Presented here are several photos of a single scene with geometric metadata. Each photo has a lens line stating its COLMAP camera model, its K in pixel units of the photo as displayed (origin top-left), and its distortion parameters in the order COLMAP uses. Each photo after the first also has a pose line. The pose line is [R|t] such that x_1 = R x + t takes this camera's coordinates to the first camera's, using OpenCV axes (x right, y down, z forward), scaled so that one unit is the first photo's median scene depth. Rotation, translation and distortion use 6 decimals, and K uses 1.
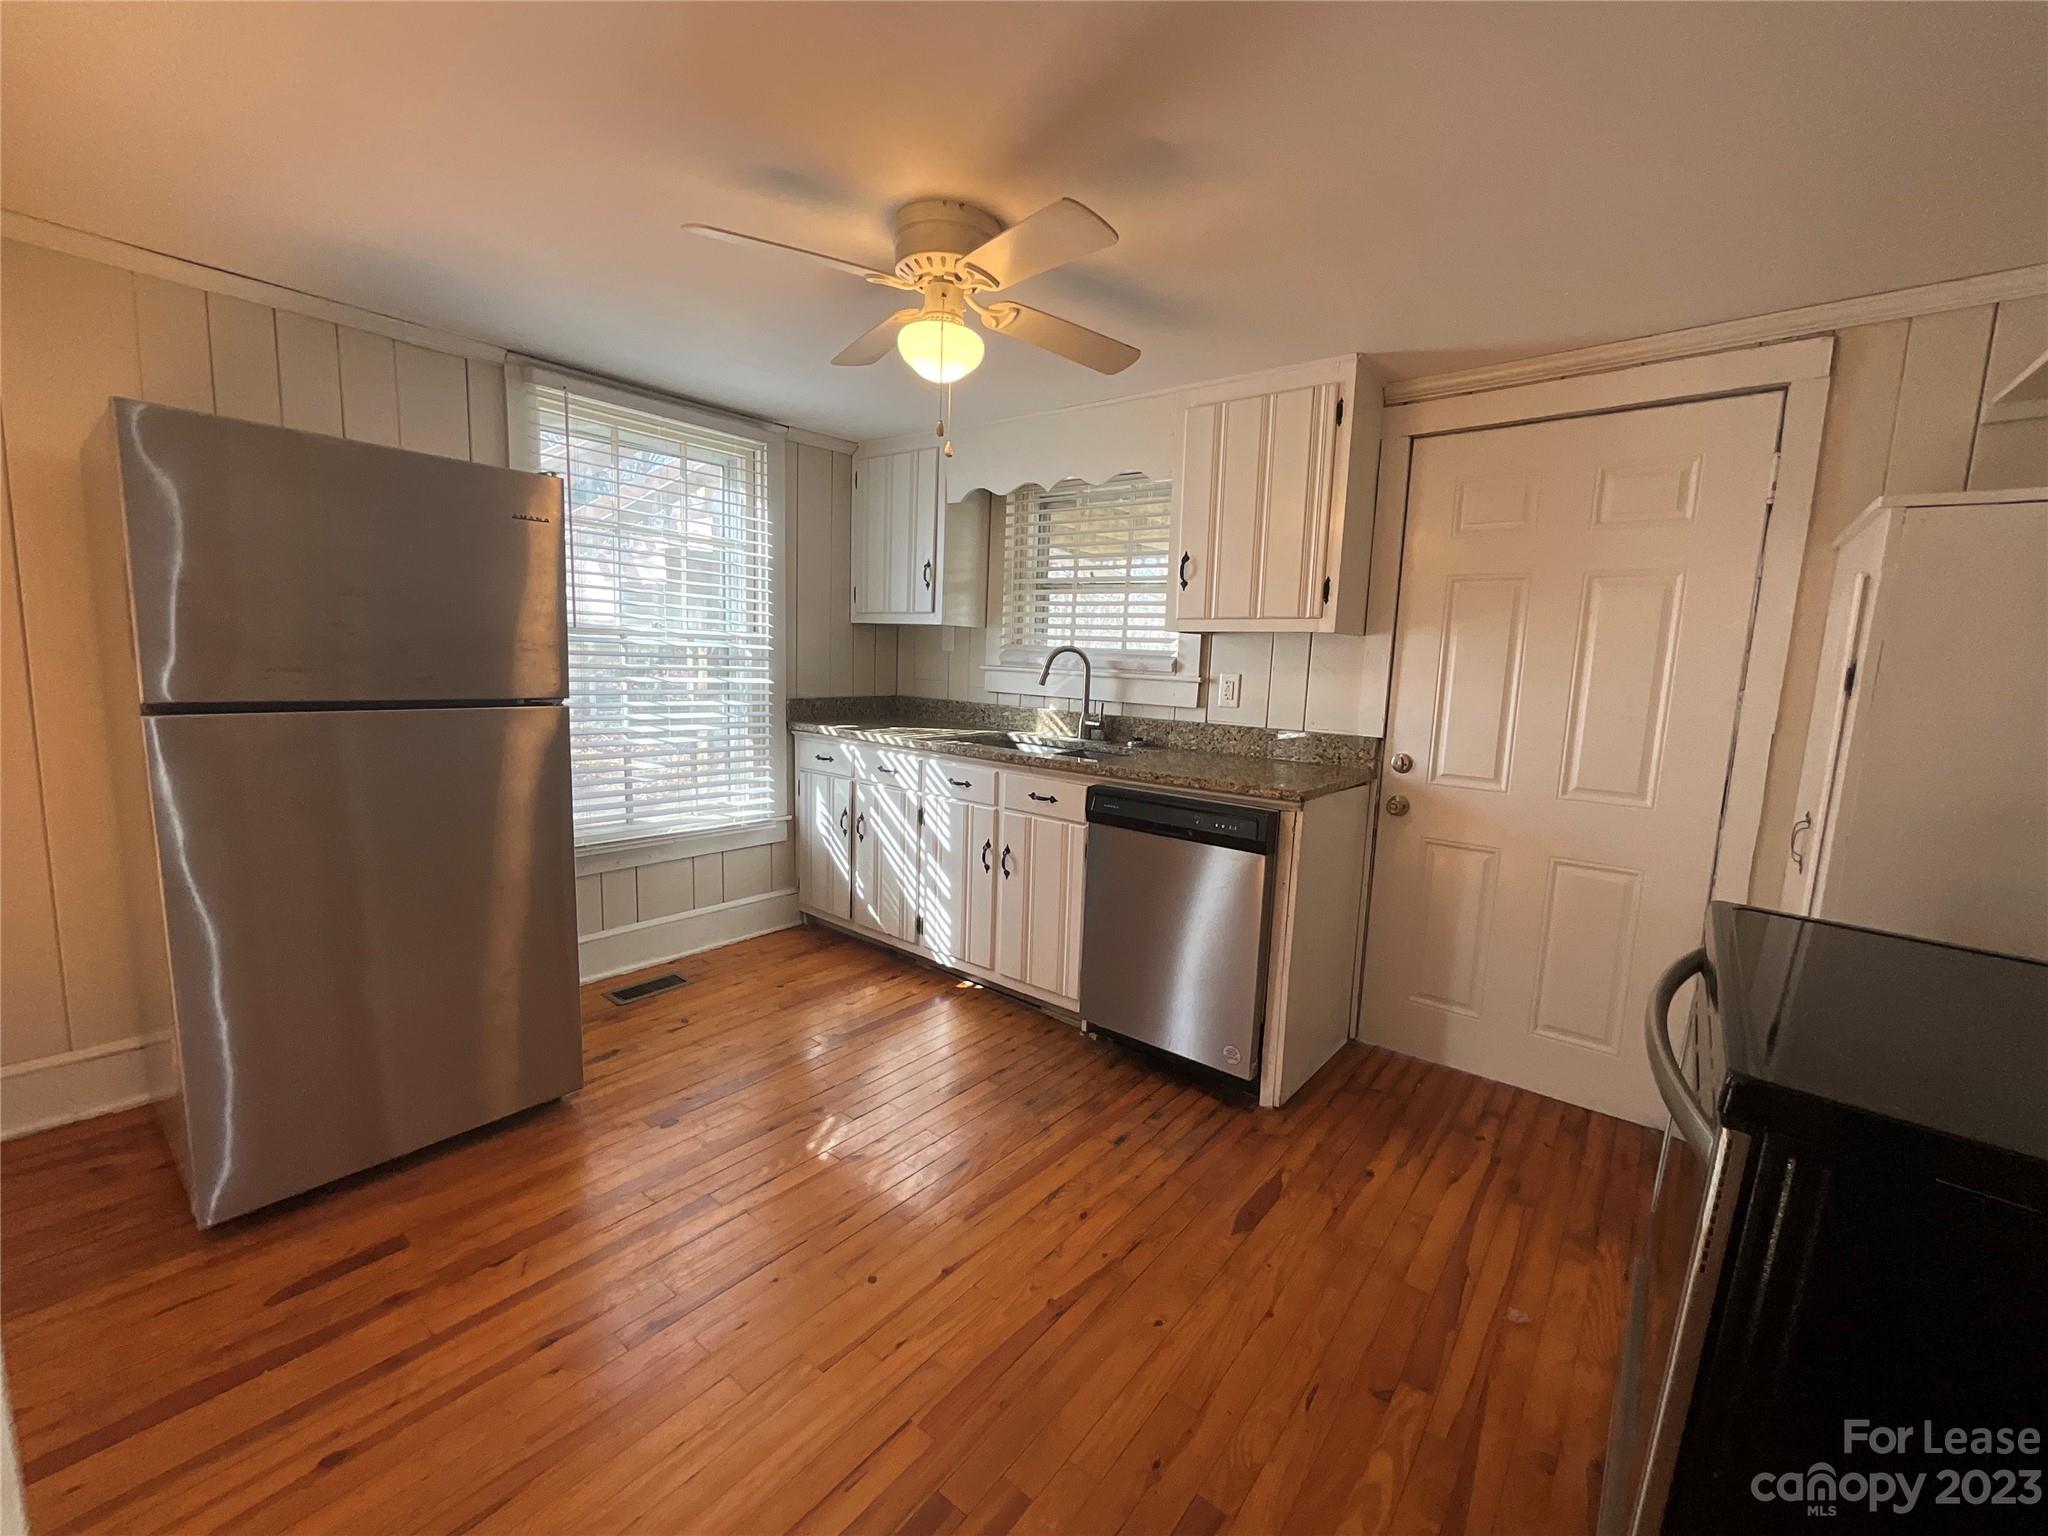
lens RADIAL K [[827.6, 0, 1024.0], [0, 827.6, 768.0], [0, 0, 1]] dist [0.008574, 0.000151]
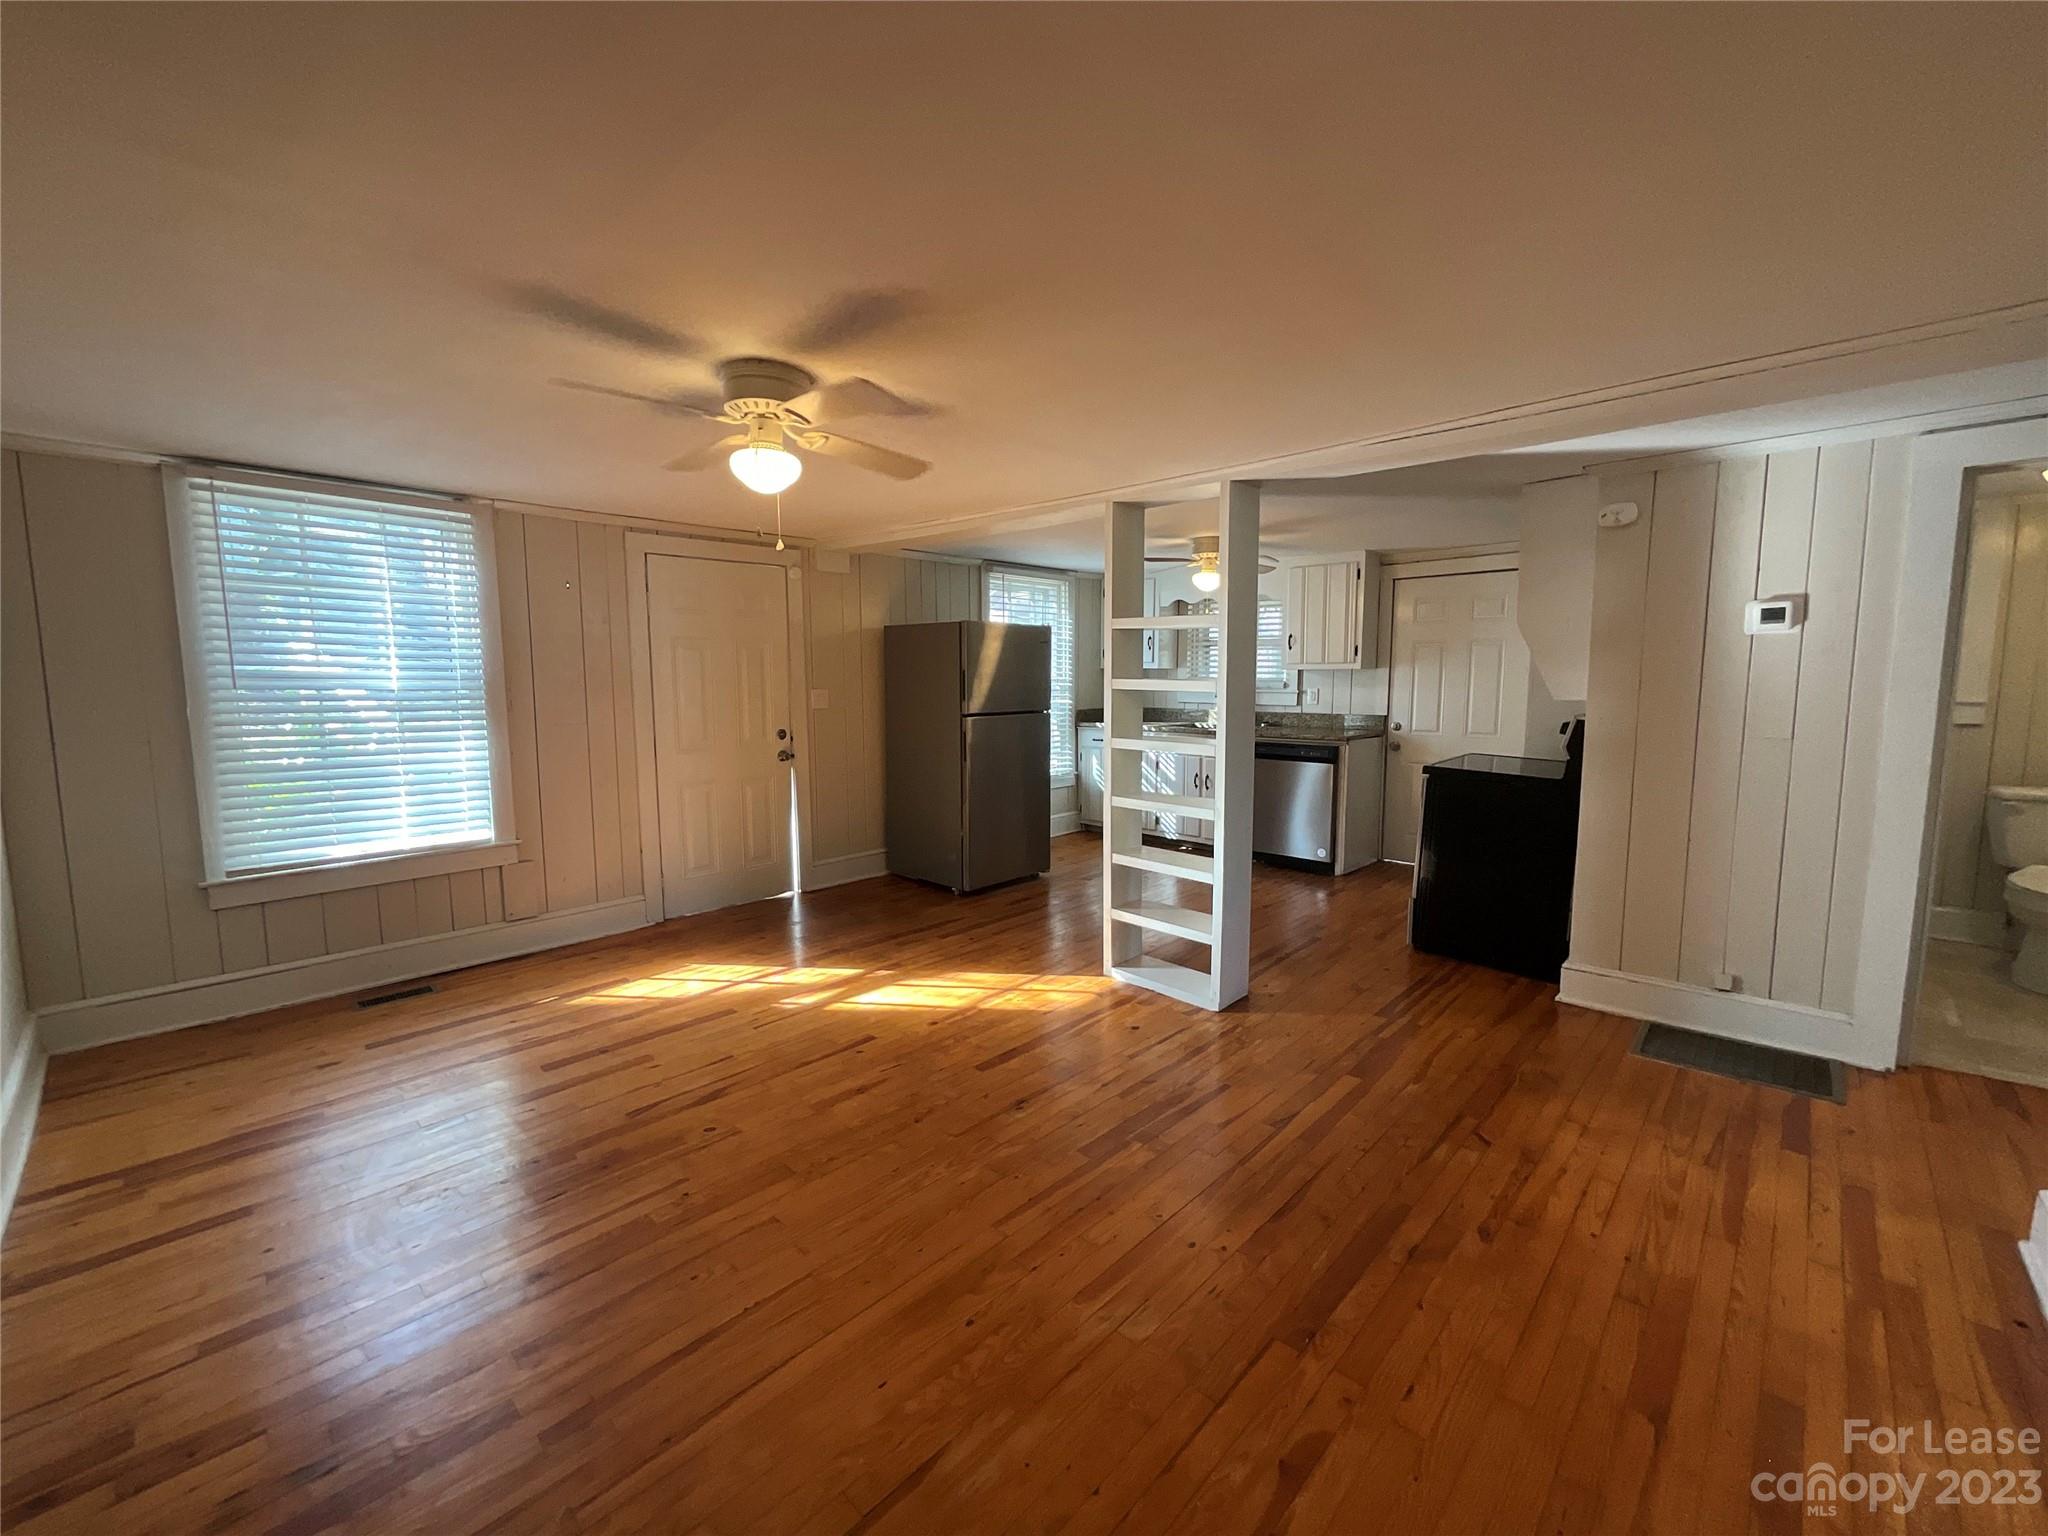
lens RADIAL K [[827.6, 0, 1024.0], [0, 827.6, 768.0], [0, 0, 1]] dist [0.008574, 0.000151]
pose [[0.995999, -0.033347, -0.082911, -0.330883], [0.031862, 0.999308, -0.019179, 0.110124], [0.083493, 0.016461, 0.996372, -1.209695]]
